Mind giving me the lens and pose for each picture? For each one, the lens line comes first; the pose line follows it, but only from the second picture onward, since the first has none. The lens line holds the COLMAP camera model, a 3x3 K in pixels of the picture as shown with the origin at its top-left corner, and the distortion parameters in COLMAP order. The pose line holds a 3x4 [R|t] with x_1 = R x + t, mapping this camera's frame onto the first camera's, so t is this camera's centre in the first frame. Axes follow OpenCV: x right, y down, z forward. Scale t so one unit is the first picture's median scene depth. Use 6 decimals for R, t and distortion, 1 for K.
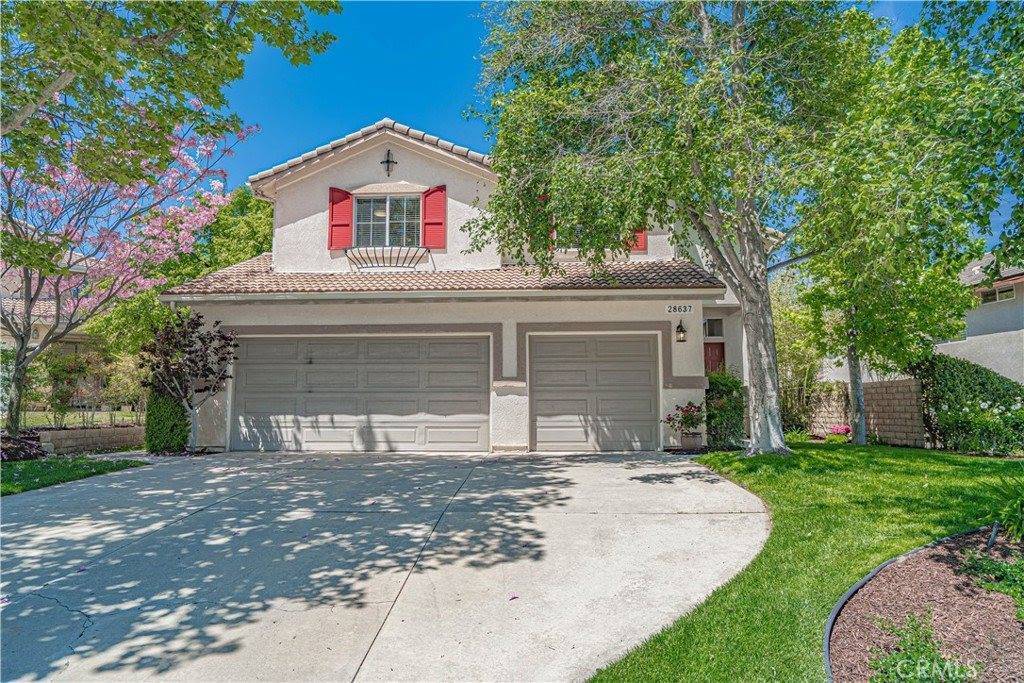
lens RADIAL K [[655.5, 0, 512.0], [0, 655.5, 341.5], [0, 0, 1]] dist [0.005234, 0.001206]
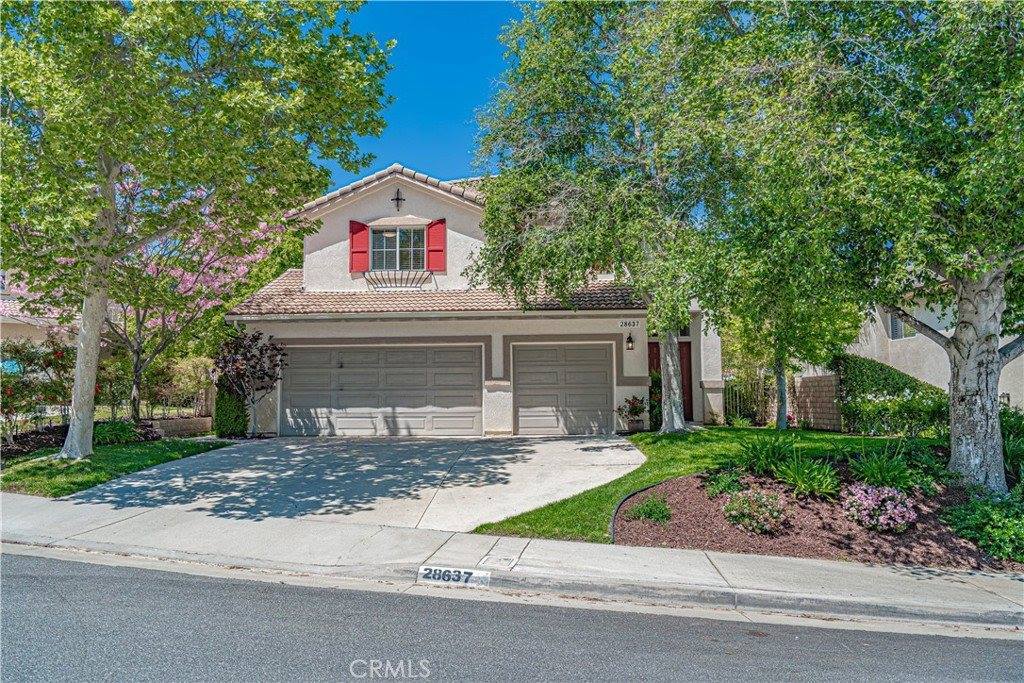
lens RADIAL K [[761.4, 0, 512.0], [0, 761.4, 341.5], [0, 0, 1]] dist [-0.005496, -0.001187]
pose [[0.999982, -0.005925, -0.000892, 0.026067], [0.005947, 0.999595, 0.027841, -0.057484], [0.000726, -0.027846, 0.999612, -0.487858]]
